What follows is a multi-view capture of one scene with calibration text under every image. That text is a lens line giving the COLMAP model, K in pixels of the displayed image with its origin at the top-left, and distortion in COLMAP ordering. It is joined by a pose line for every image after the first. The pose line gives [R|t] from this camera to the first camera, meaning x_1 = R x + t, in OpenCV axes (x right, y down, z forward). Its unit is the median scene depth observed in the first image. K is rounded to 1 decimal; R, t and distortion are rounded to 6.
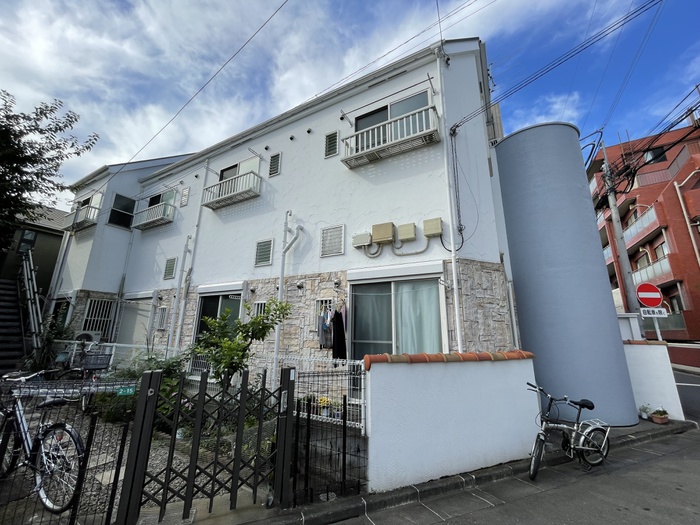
lens RADIAL K [[292.4, 0, 350.0], [0, 292.4, 262.5], [0, 0, 1]] dist [0.007176, -0.000123]
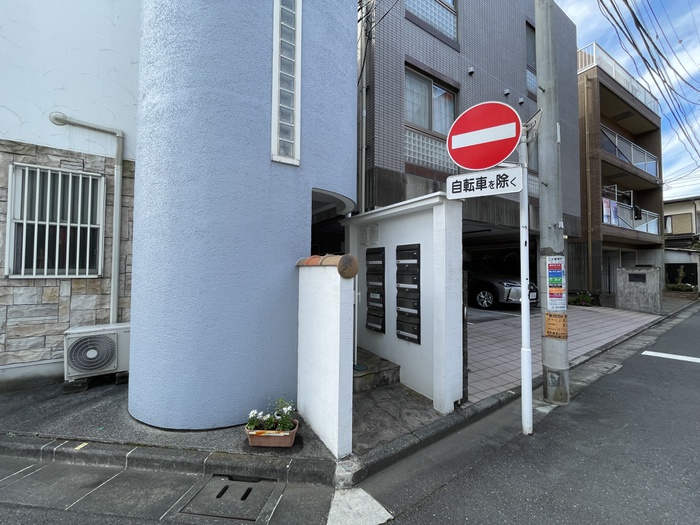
lens RADIAL K [[286.6, 0, 350.0], [0, 286.6, 262.5], [0, 0, 1]] dist [0.000689, 0.000135]
pose [[0.863121, -0.016701, -0.504720, 1.156291], [0.119843, 0.977675, 0.172593, 0.197978], [0.490570, -0.209456, 0.845854, 0.648128]]
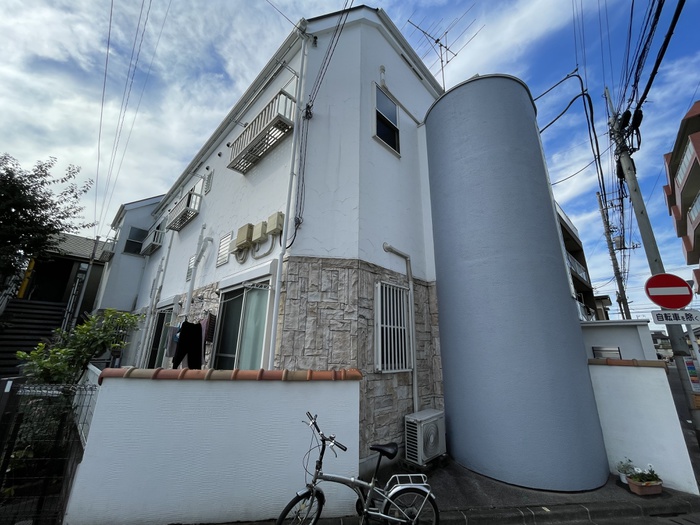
lens RADIAL K [[286.6, 0, 350.0], [0, 286.6, 262.5], [0, 0, 1]] dist [0.000689, 0.000135]
pose [[0.960438, -0.071166, -0.269247, 0.552130], [0.056335, 0.996458, -0.062426, 0.048370], [0.272736, 0.044788, 0.961046, 0.186822]]
